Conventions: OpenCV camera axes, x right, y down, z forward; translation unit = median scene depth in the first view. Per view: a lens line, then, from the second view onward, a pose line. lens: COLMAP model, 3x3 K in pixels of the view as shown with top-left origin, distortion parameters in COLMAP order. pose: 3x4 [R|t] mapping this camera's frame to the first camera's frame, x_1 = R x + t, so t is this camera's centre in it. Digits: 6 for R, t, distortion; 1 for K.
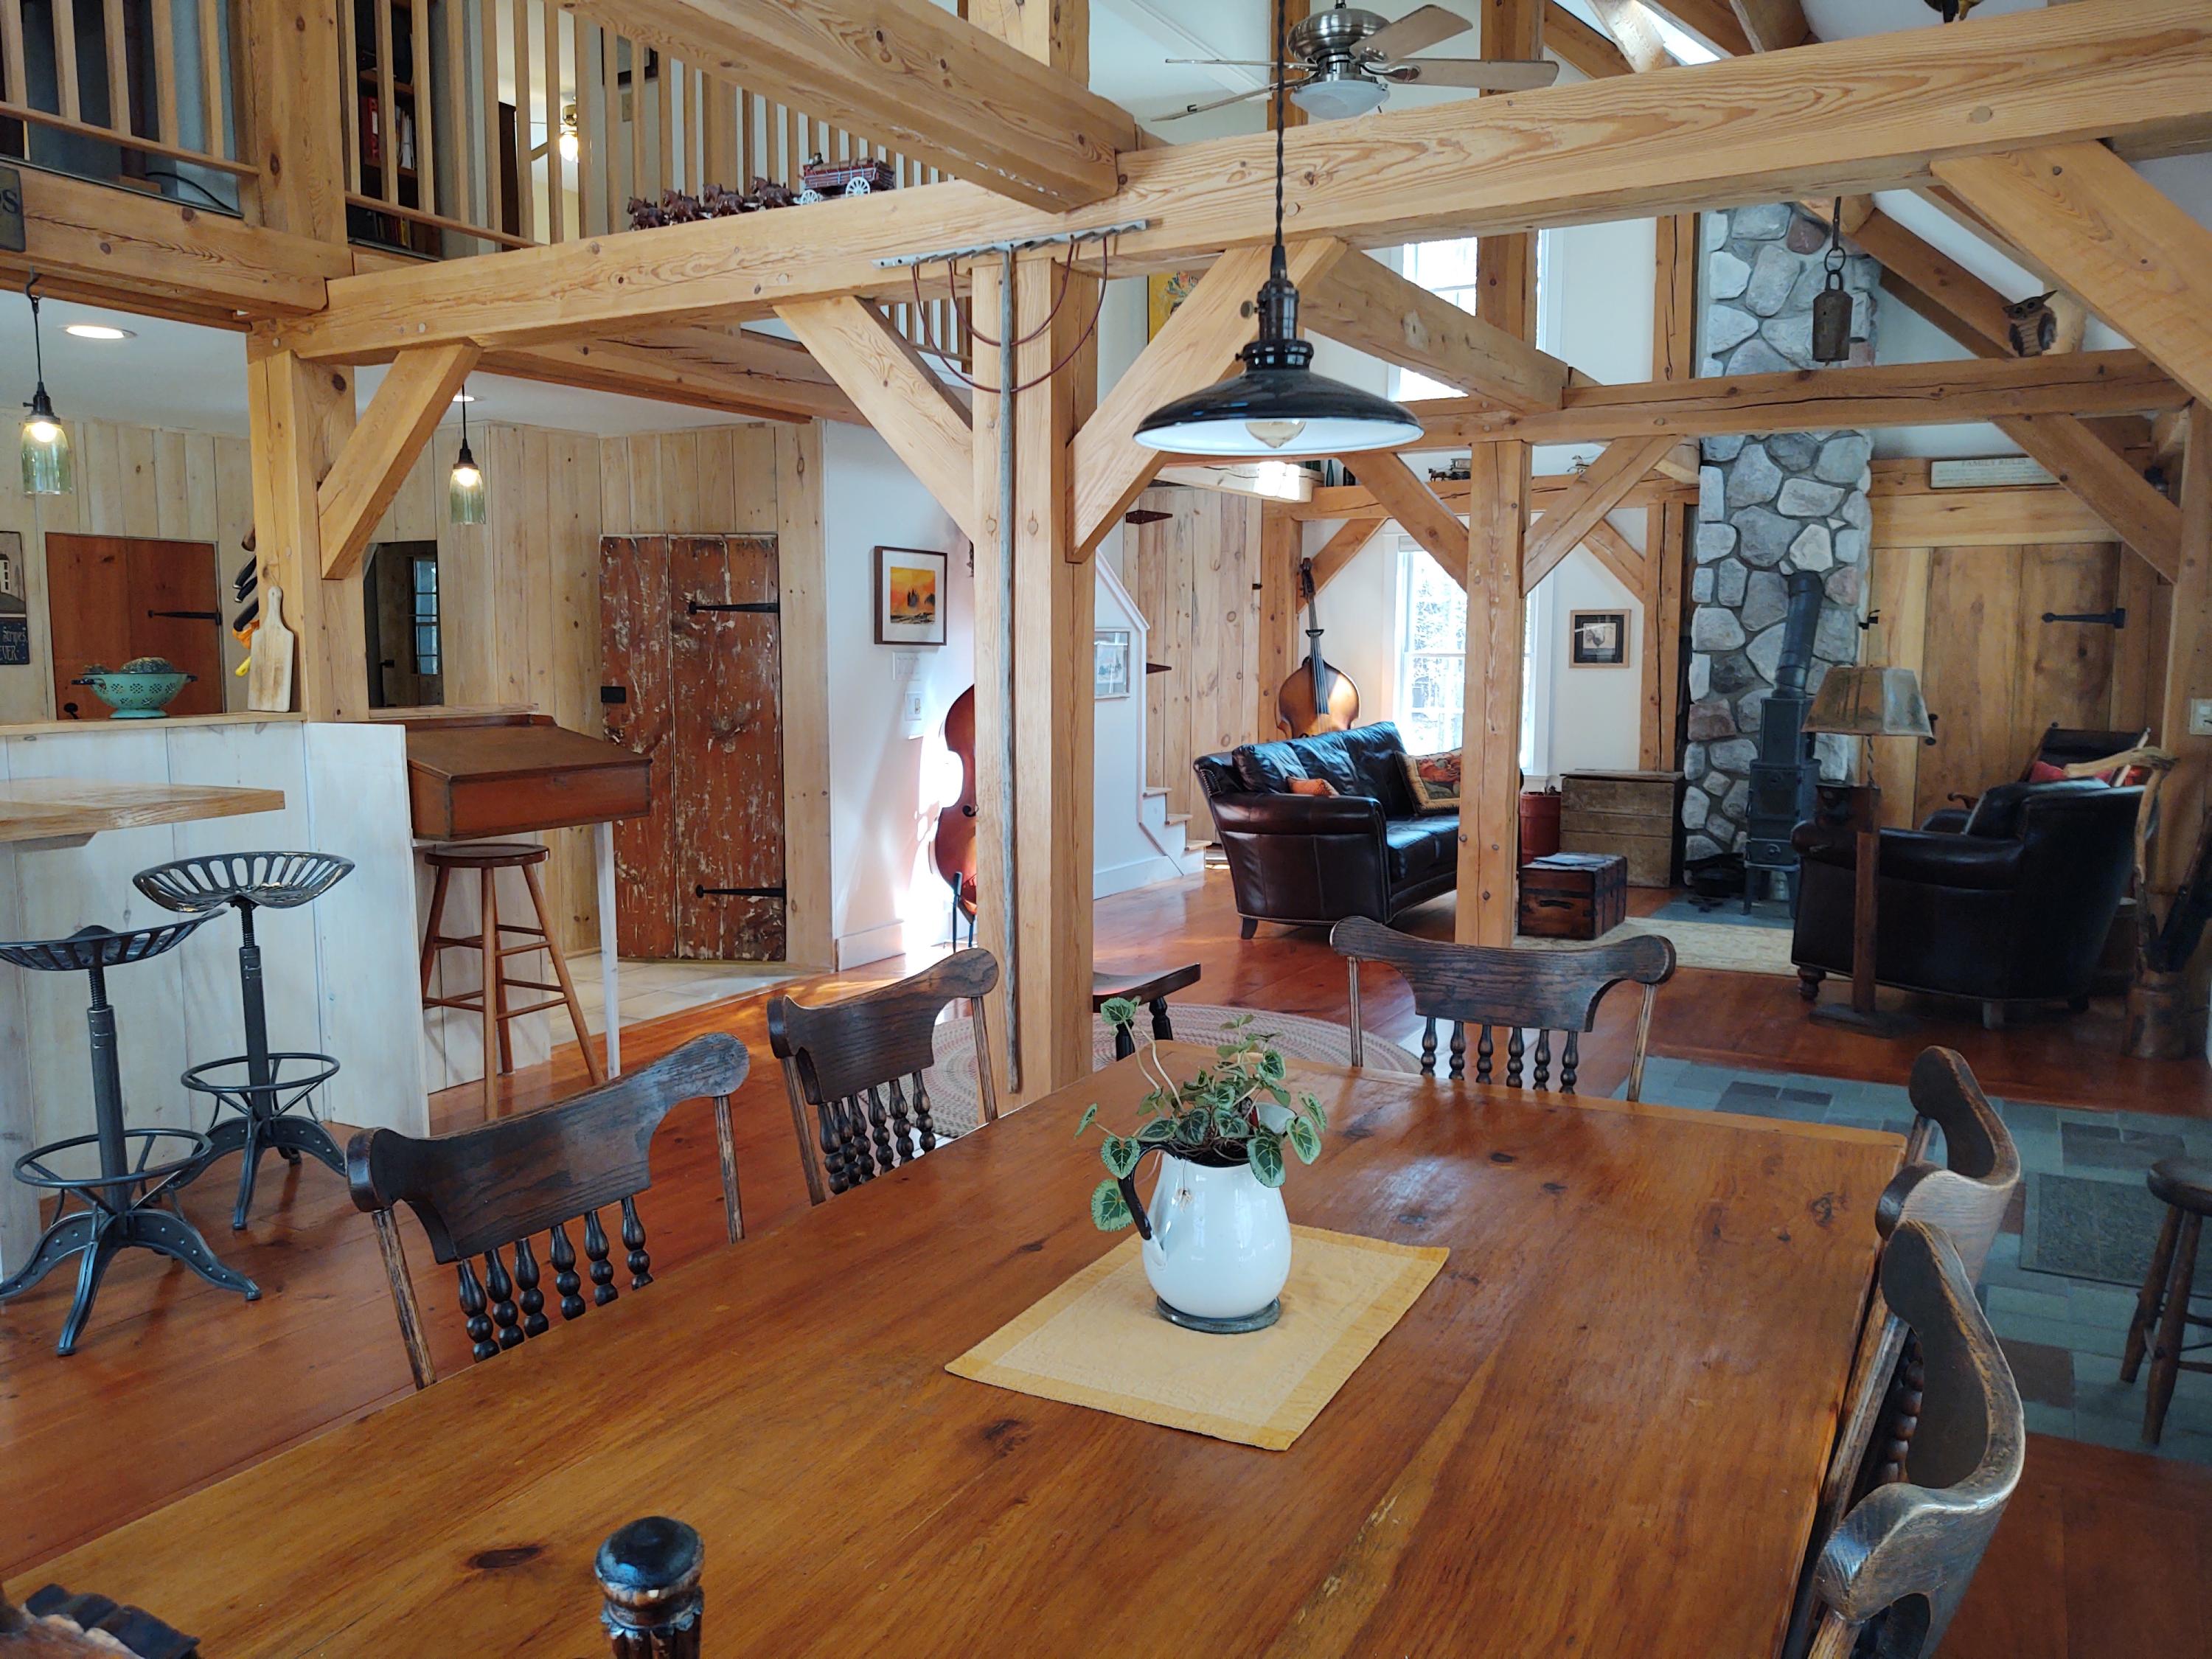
lens RADIAL K [[1682.3, 0, 1102.8], [0, 1682.3, 822.1], [0, 0, 1]] dist [-0.006283, -0.001251]
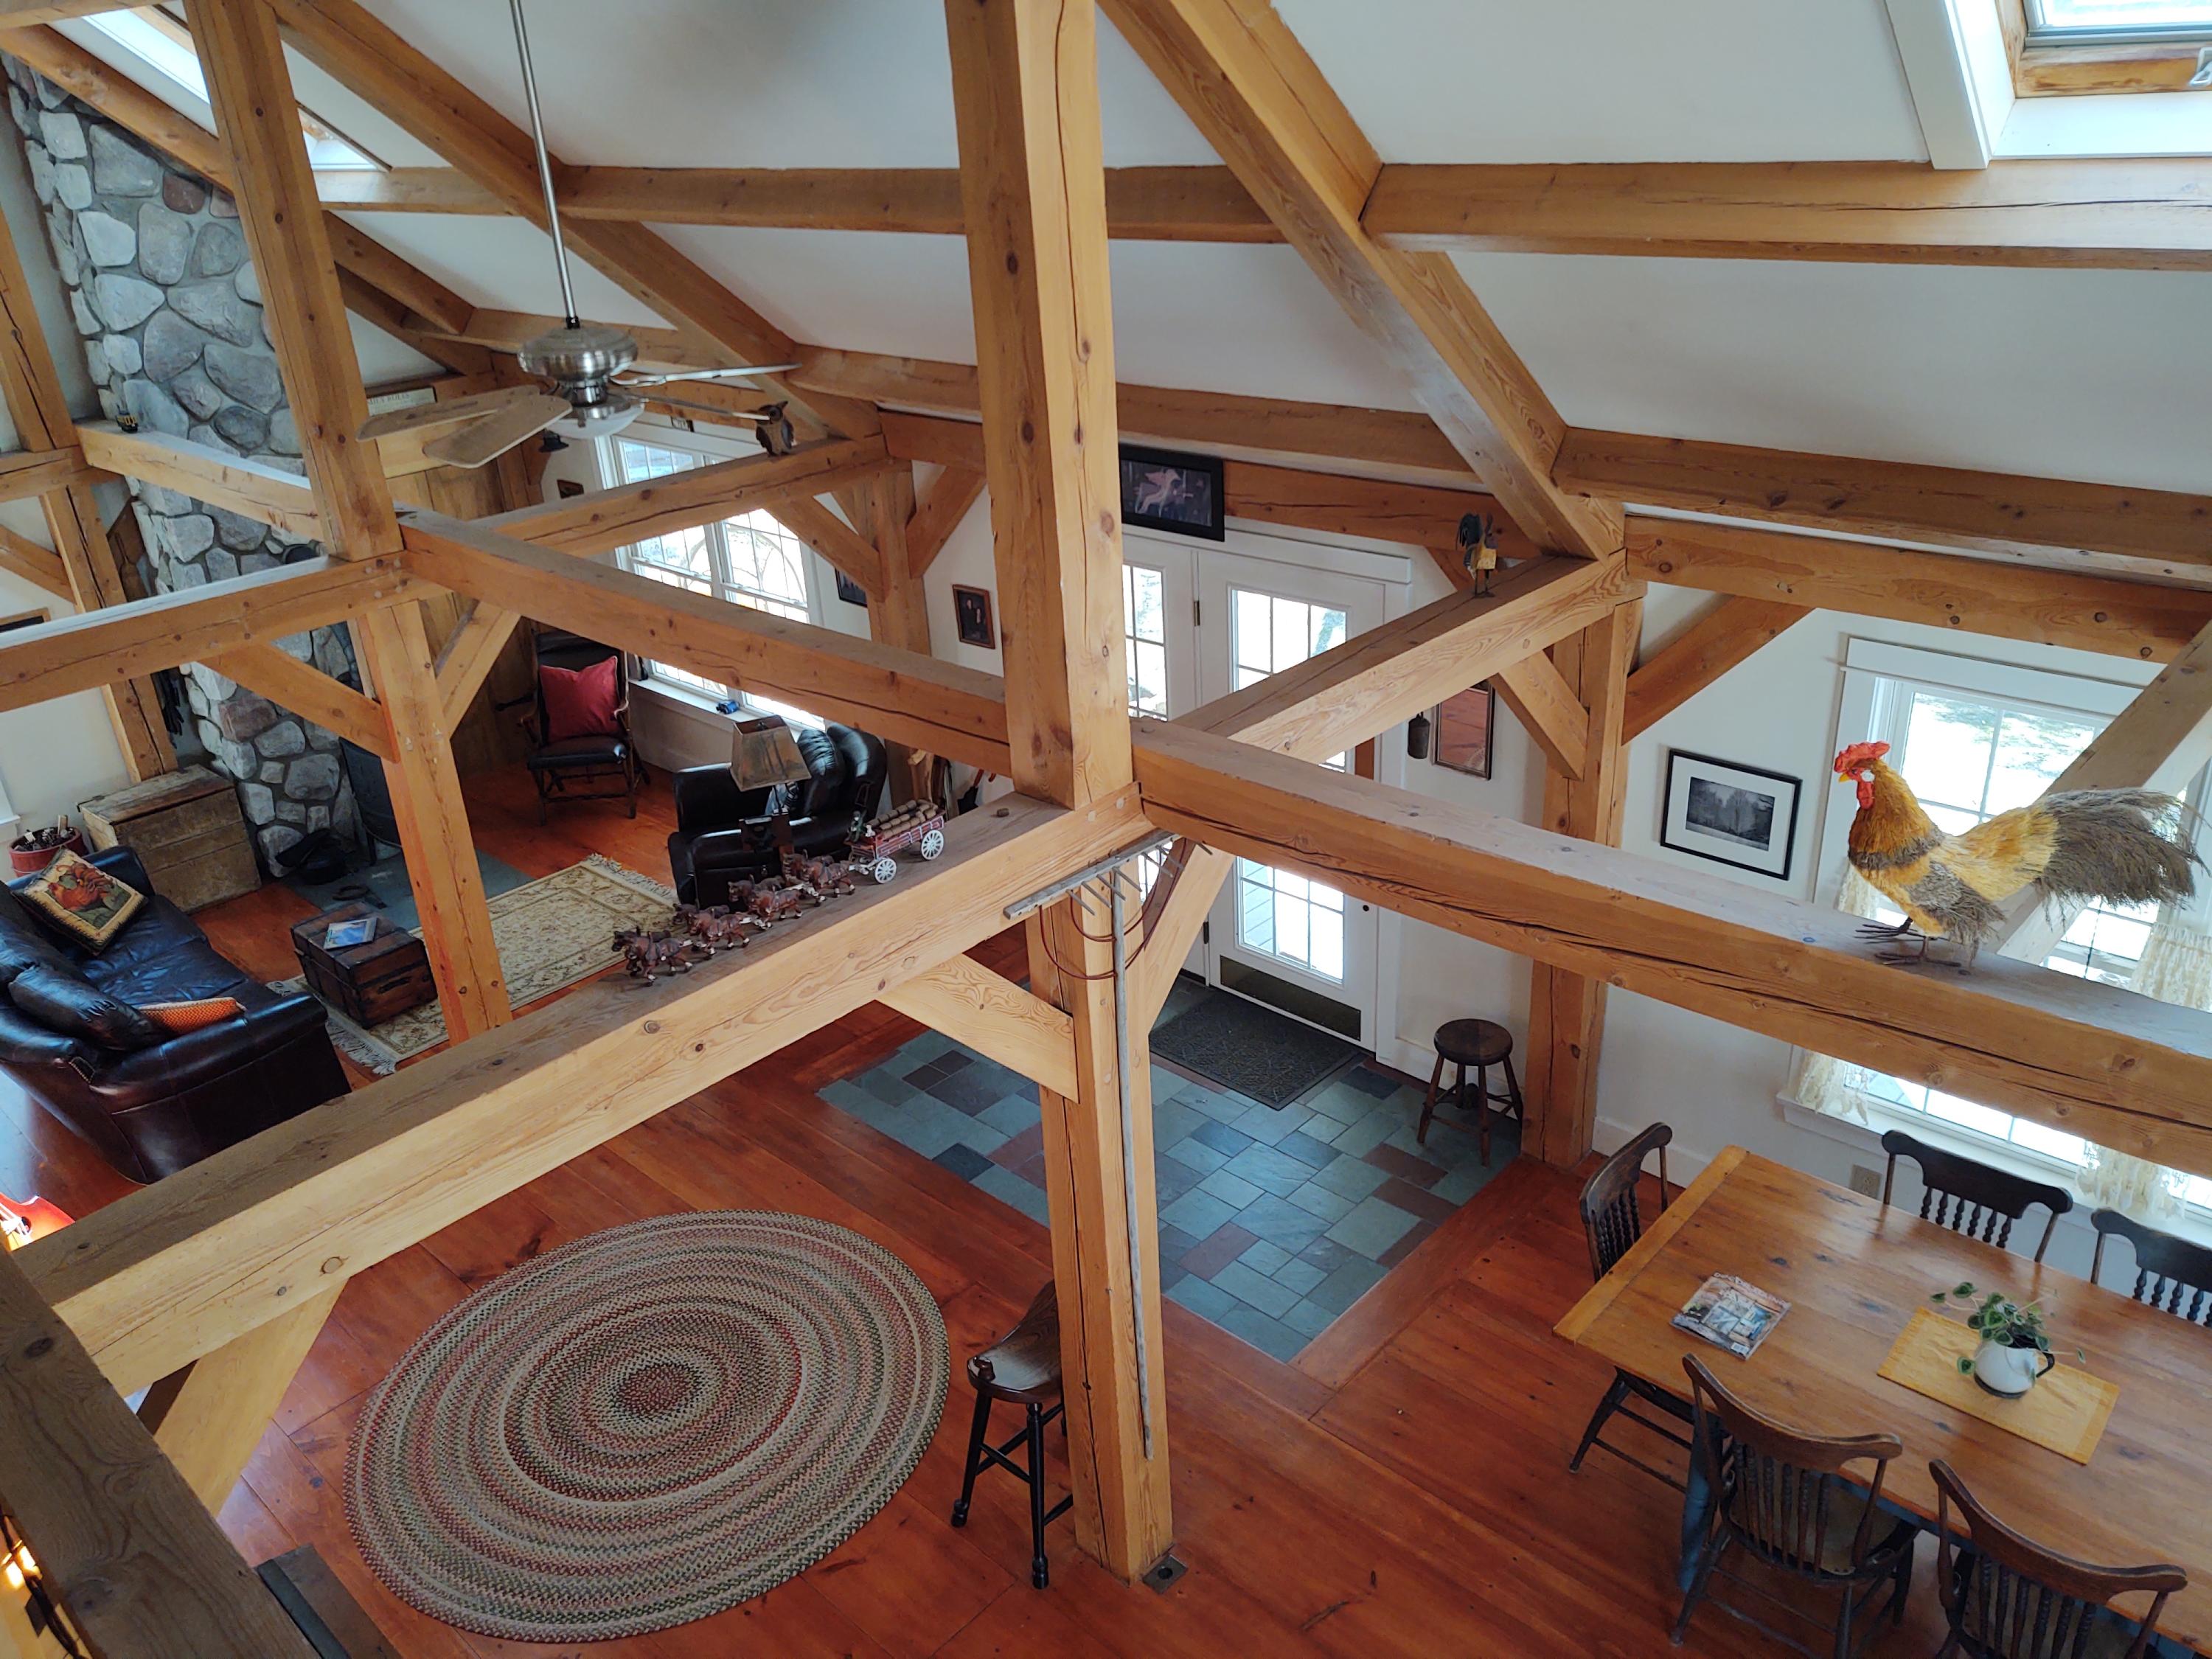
lens RADIAL K [[1682.3, 0, 1095.7], [0, 1682.3, 843.4], [0, 0, 1]] dist [-0.006283, -0.001251]
pose [[0.259829, -0.423407, 0.867880, -0.387558], [0.158817, 0.905246, 0.394090, -0.303441], [-0.952505, 0.035438, 0.302453, 0.256911]]
